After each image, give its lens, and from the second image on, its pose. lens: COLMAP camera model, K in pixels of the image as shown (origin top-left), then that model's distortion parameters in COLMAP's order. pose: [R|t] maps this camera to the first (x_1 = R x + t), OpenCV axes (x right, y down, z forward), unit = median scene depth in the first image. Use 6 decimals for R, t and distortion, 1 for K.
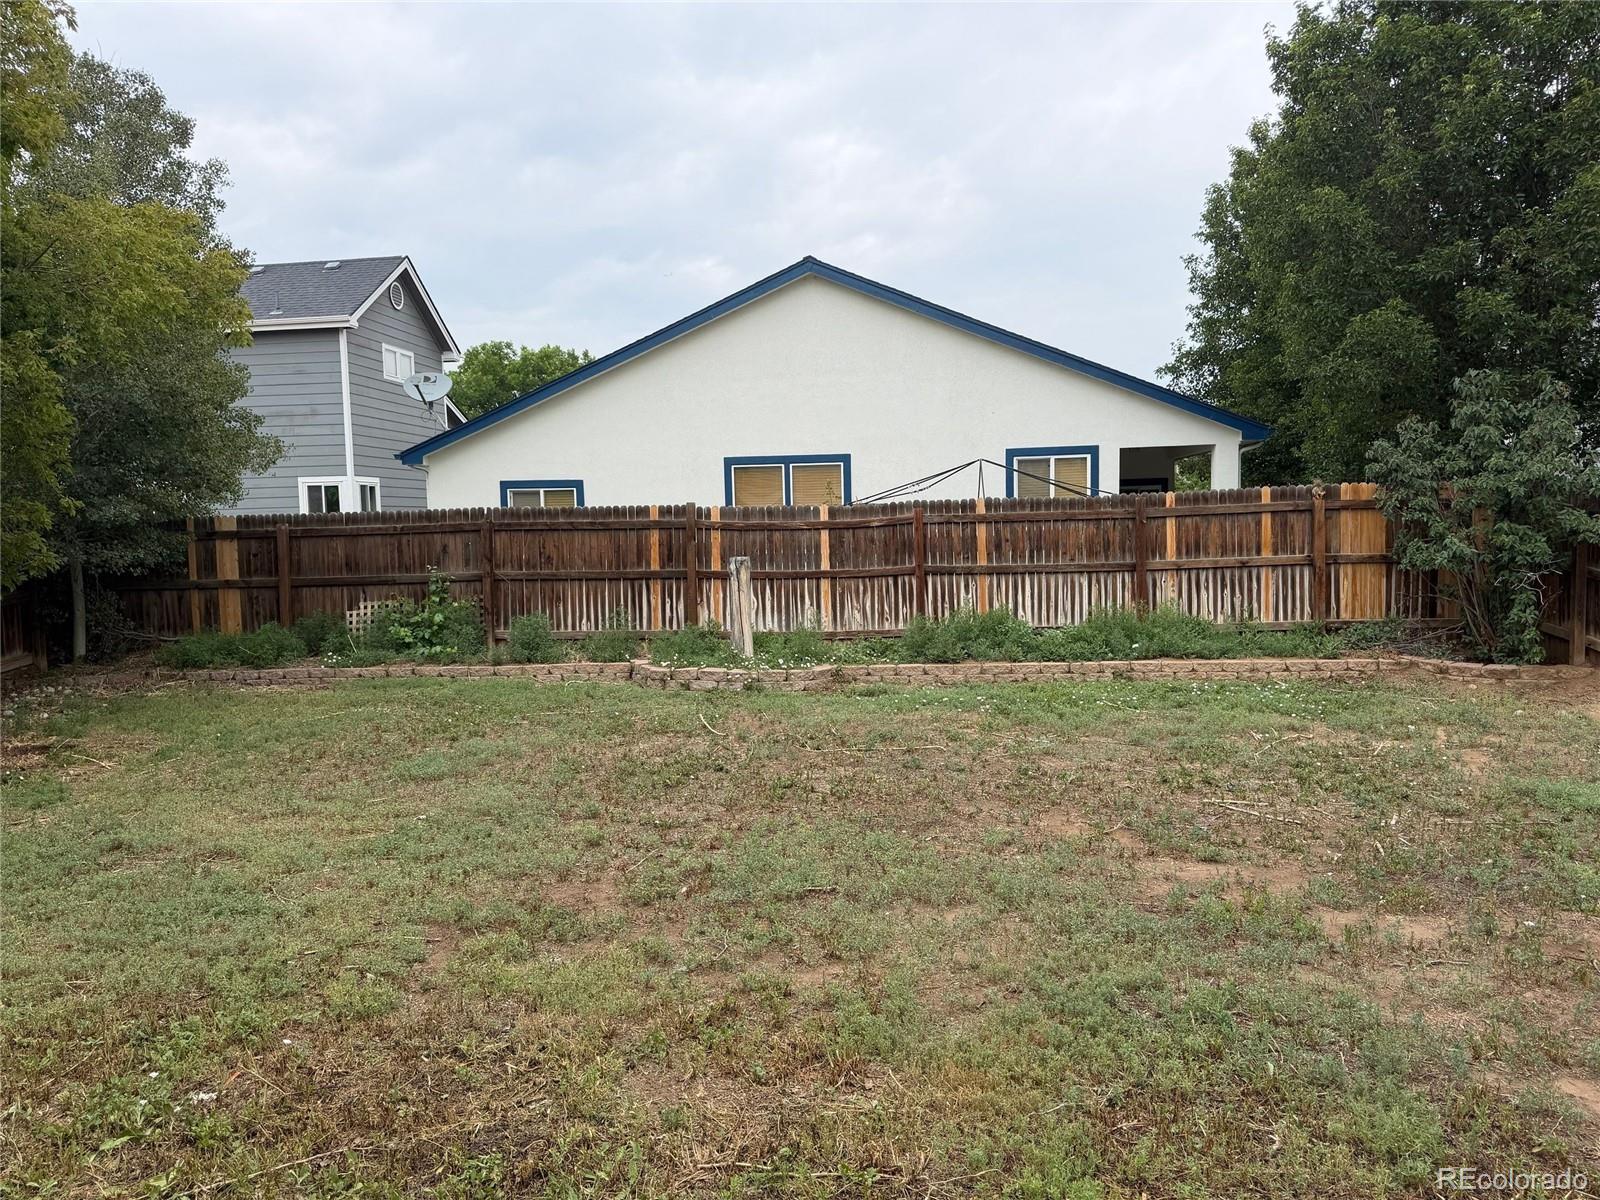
lens RADIAL K [[1146.2, 0, 788.5], [0, 1146.2, 590.6], [0, 0, 1]] dist [0.076372, -0.081985]
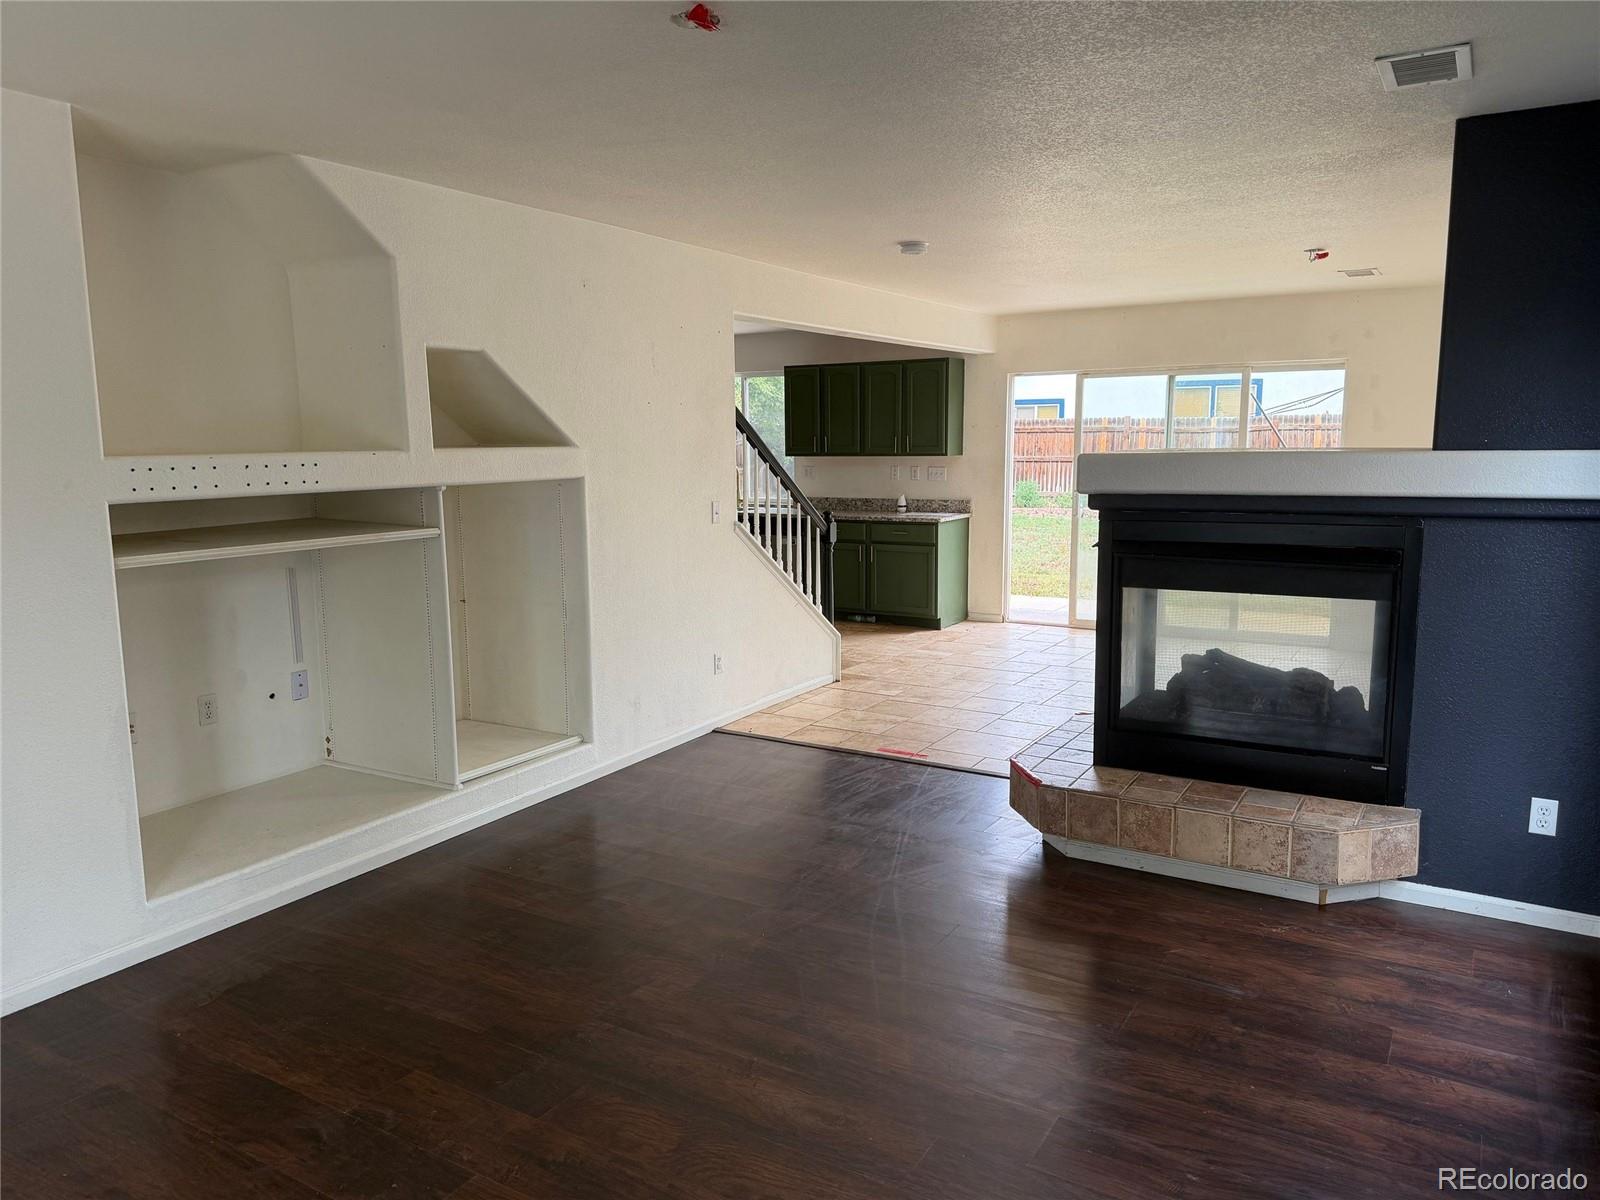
lens RADIAL K [[1146.2, 0, 787.8], [0, 1146.2, 600.1], [0, 0, 1]] dist [0.076372, -0.081985]
pose [[0.915430, 0.076236, -0.395191, 0.148805], [-0.039323, 0.994140, 0.100690, 0.040170], [0.400551, -0.076635, 0.913064, -0.762756]]
